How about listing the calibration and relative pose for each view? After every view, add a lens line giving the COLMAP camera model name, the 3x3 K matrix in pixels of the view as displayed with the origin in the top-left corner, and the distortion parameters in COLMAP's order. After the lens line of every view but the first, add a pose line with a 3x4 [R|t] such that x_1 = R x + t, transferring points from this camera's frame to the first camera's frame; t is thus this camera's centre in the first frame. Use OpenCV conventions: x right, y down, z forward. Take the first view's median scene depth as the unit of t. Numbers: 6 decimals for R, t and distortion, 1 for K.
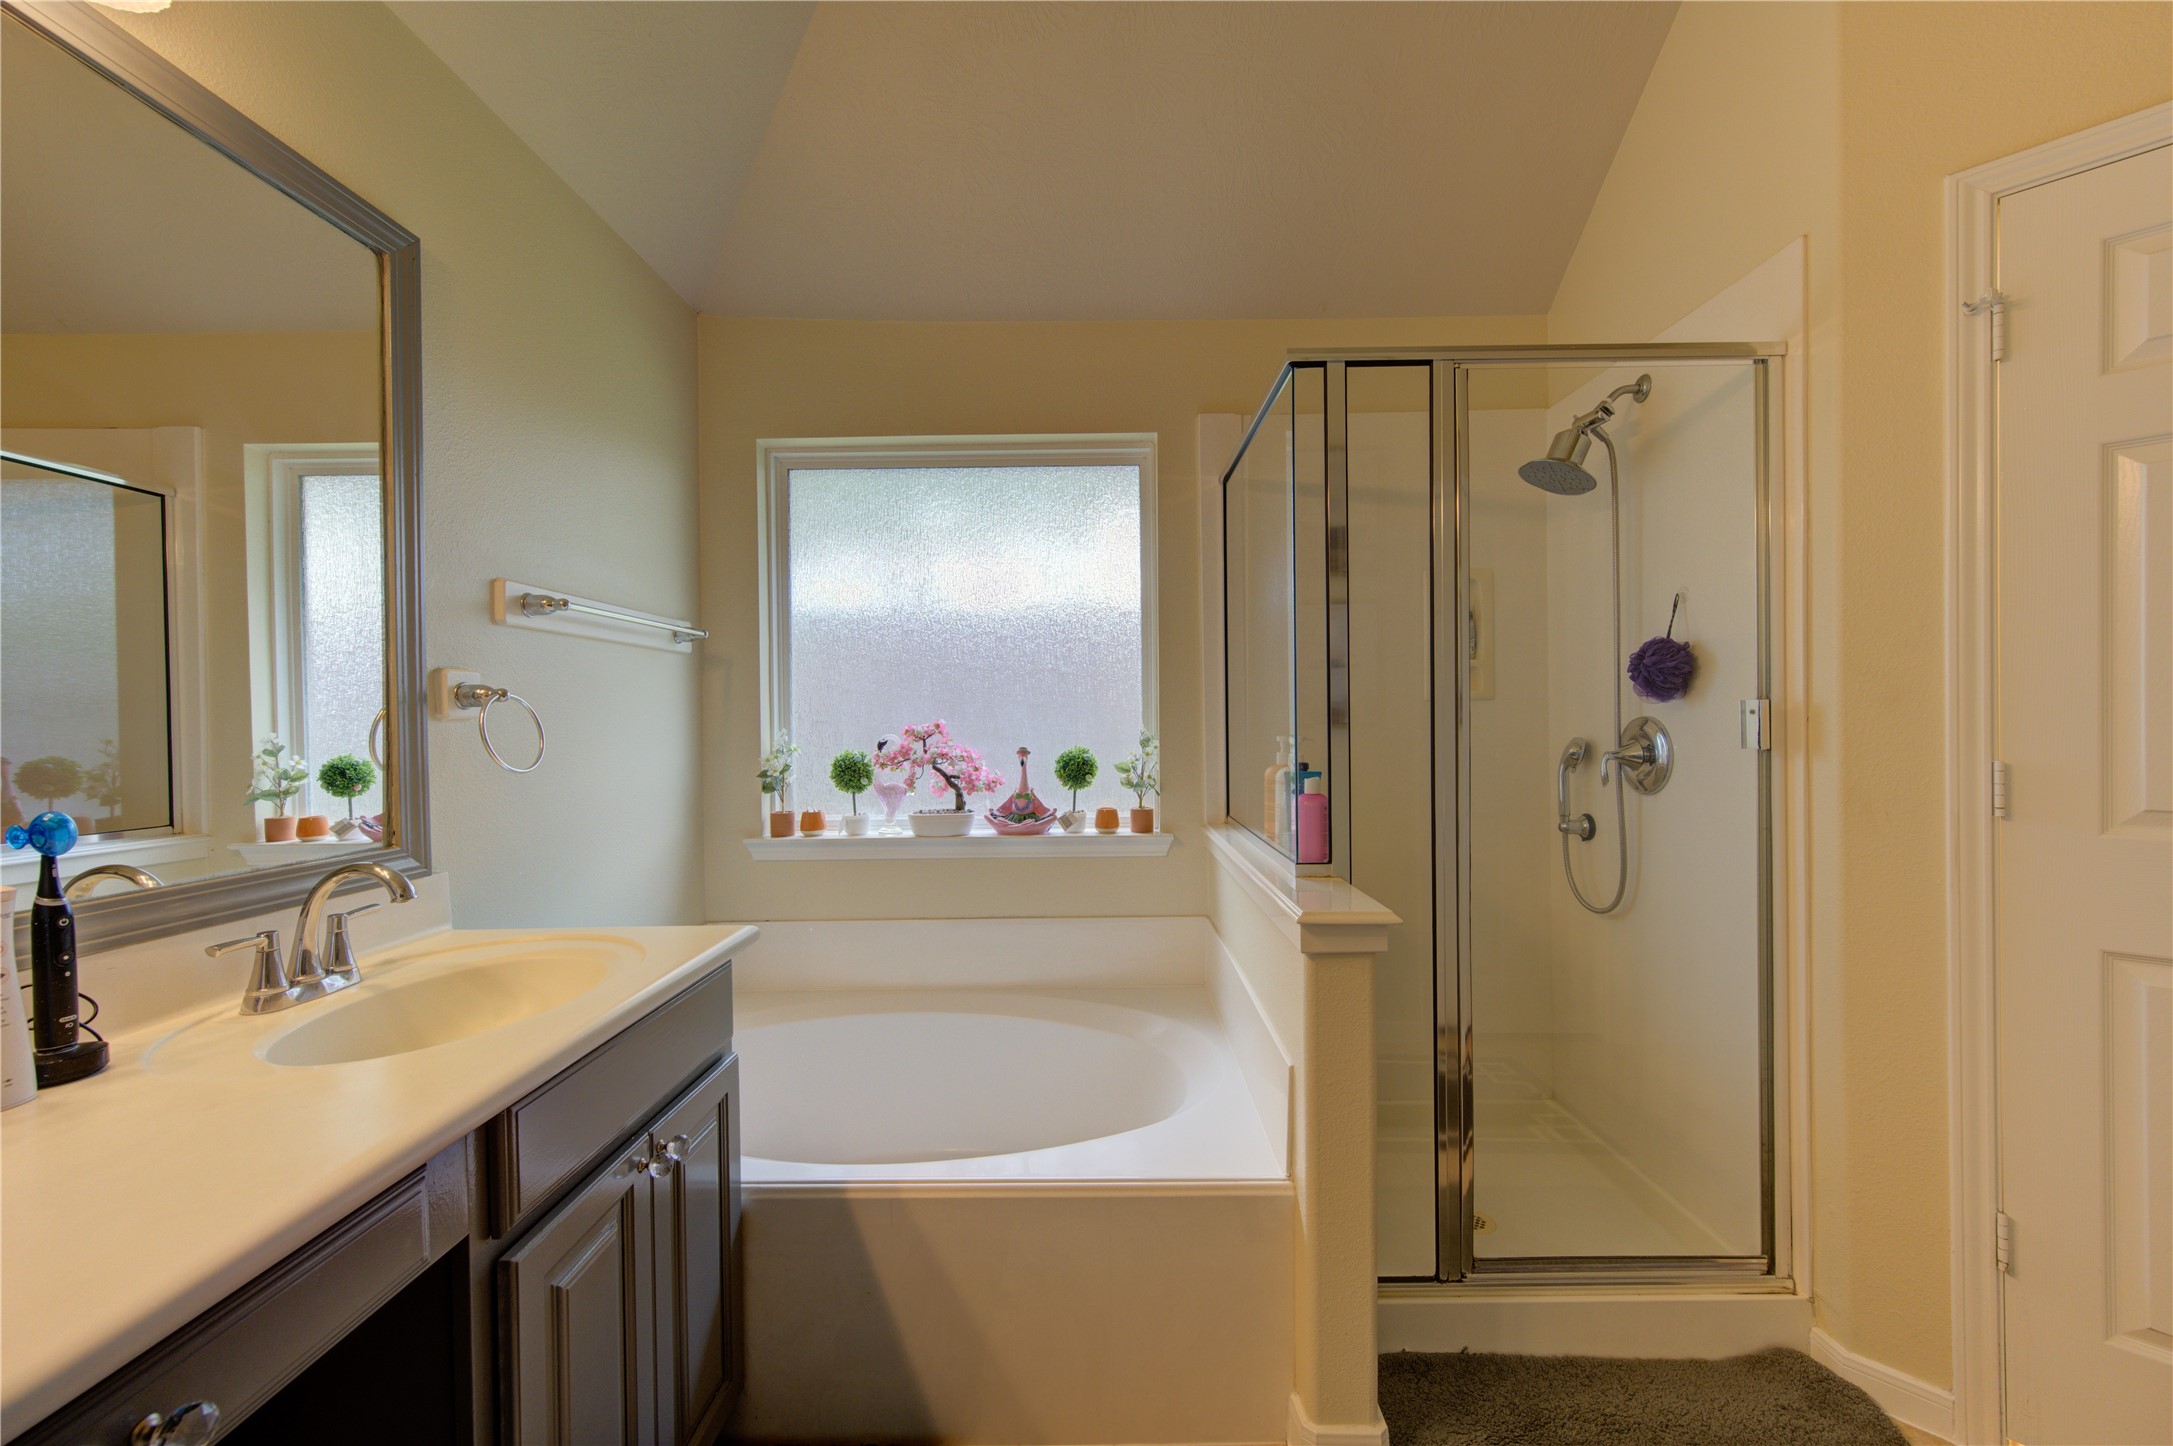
lens RADIAL K [[859.7, 0, 1086.5], [0, 859.7, 723.0], [0, 0, 1]] dist [0.000941, -0.000183]
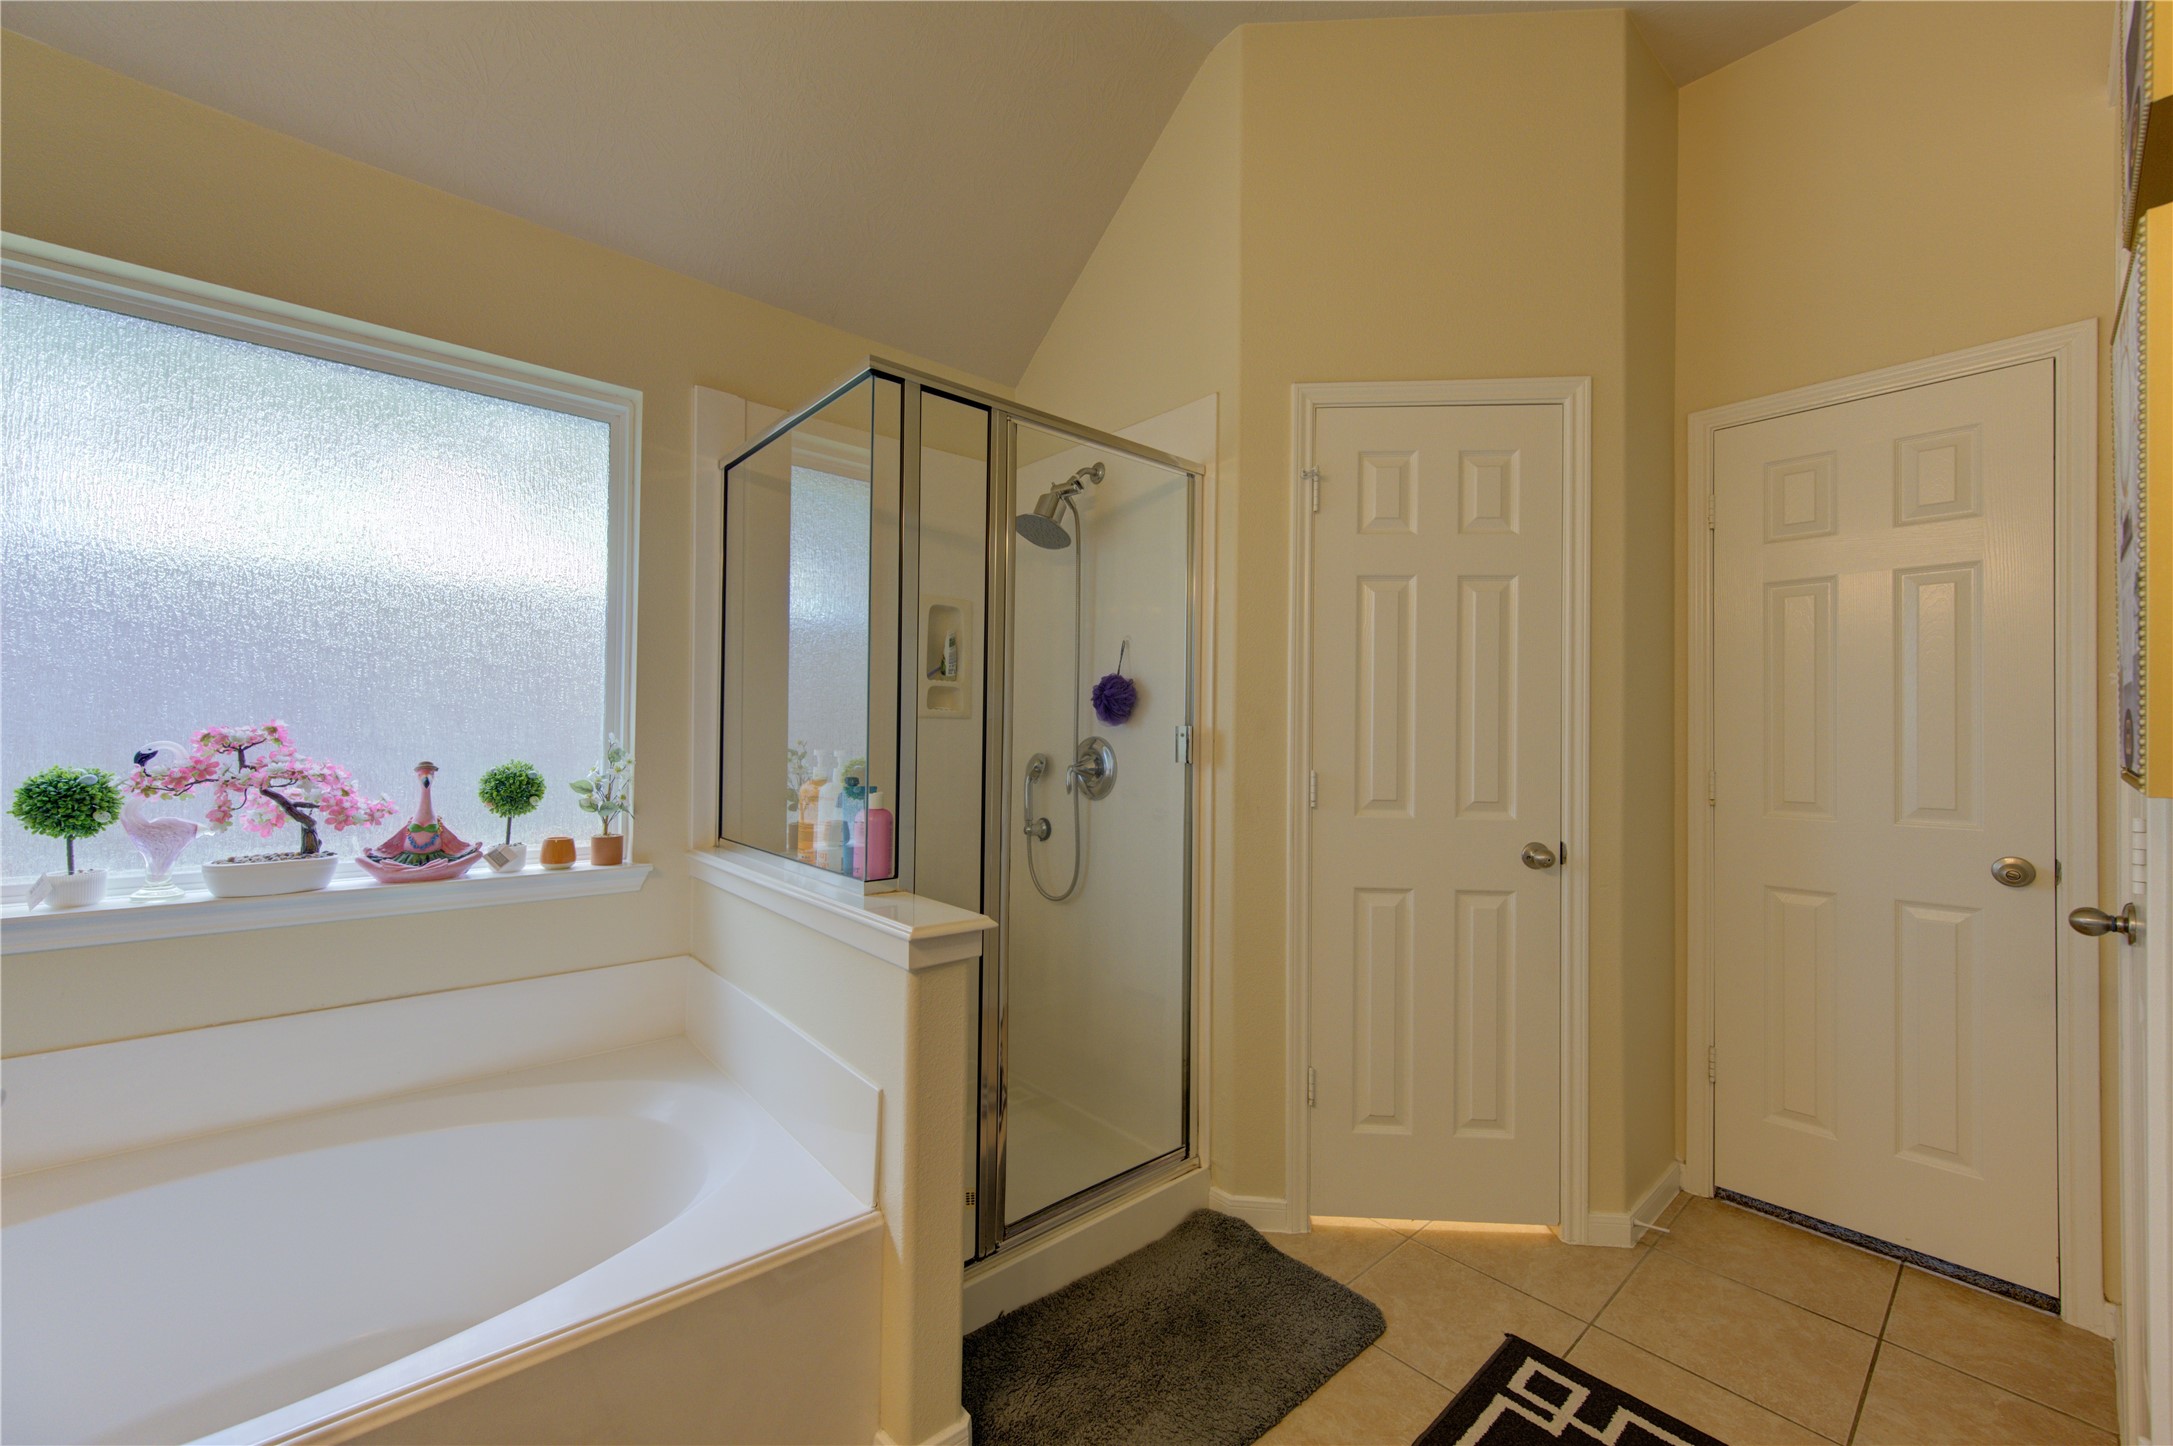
lens RADIAL K [[859.7, 0, 1086.5], [0, 859.7, 723.0], [0, 0, 1]] dist [0.000941, -0.000183]
pose [[0.741693, 0.030786, 0.670032, -0.182914], [-0.019104, 0.999510, -0.024777, 0.003102], [-0.670467, 0.005577, 0.741918, 0.089173]]
